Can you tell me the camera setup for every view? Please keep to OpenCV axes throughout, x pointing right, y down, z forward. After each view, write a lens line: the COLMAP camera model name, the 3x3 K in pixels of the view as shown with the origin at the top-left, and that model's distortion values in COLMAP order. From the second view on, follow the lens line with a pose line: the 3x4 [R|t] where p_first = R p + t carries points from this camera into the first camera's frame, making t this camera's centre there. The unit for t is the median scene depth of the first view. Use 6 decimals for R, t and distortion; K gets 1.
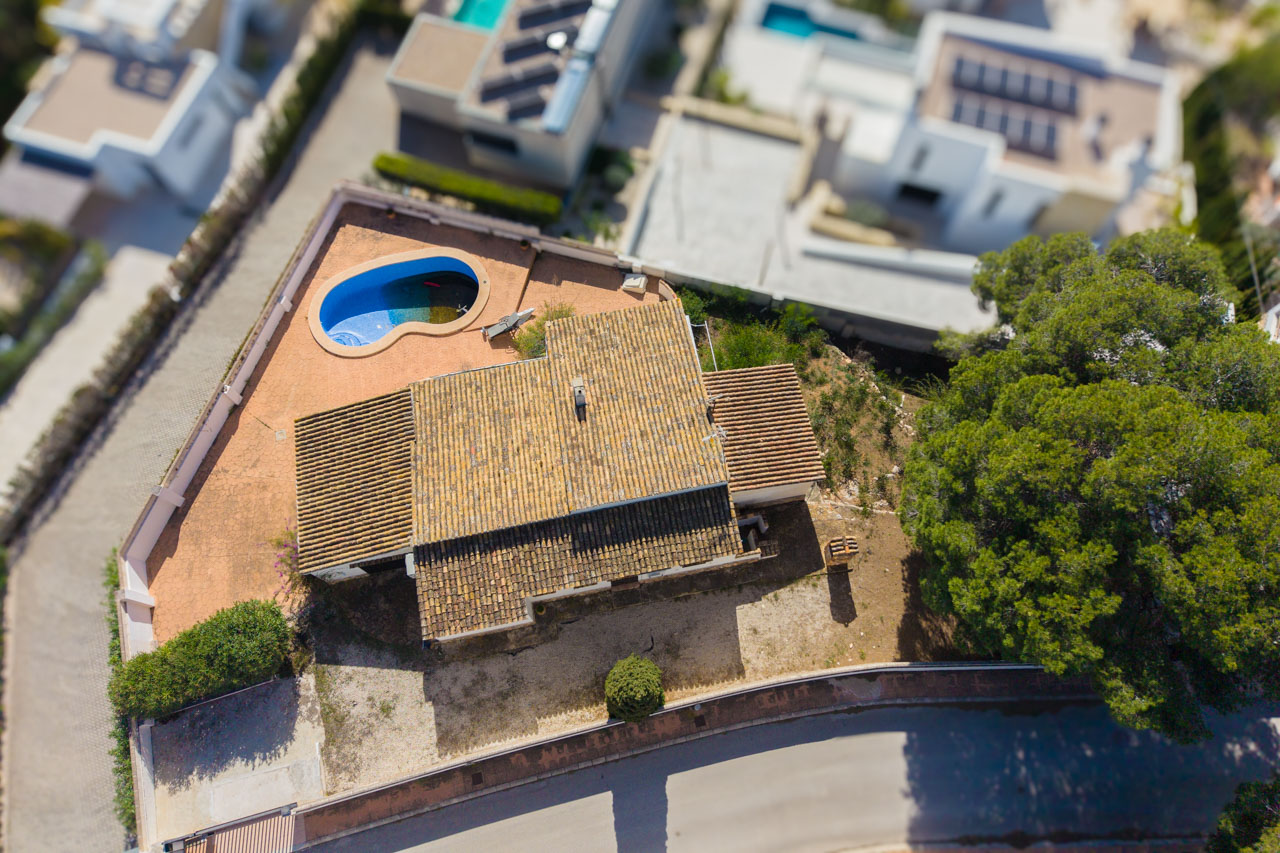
lens RADIAL K [[763.0, 0, 640.0], [0, 763.0, 426.5], [0, 0, 1]] dist [0.012735, -0.001226]
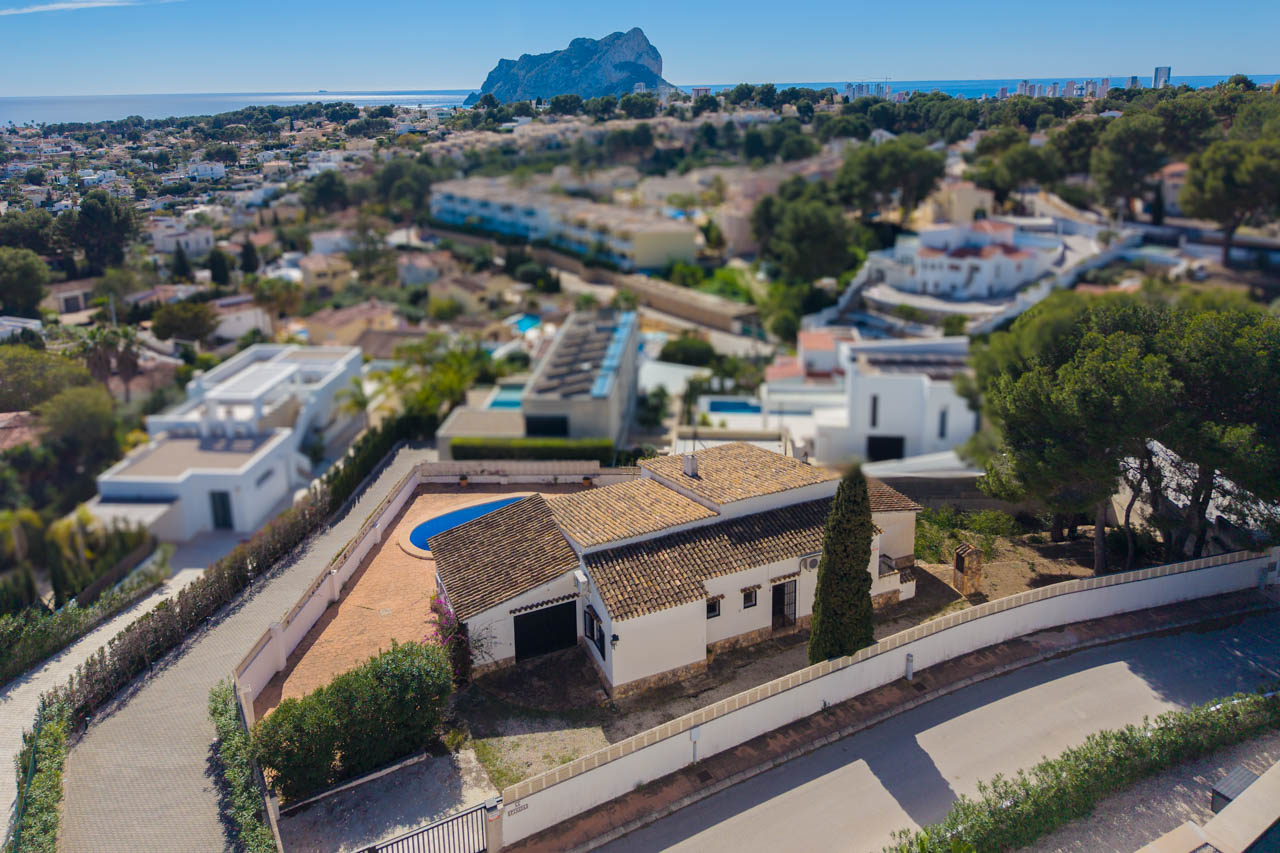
lens RADIAL K [[917.3, 0, 663.8], [0, 917.3, 428.5], [0, 0, 1]] dist [0.010392, -0.001477]
pose [[0.966325, -0.119097, 0.228105, -0.410386], [0.251509, 0.624524, -0.739401, 0.891202], [-0.054397, 0.771872, 0.633447, 0.091757]]
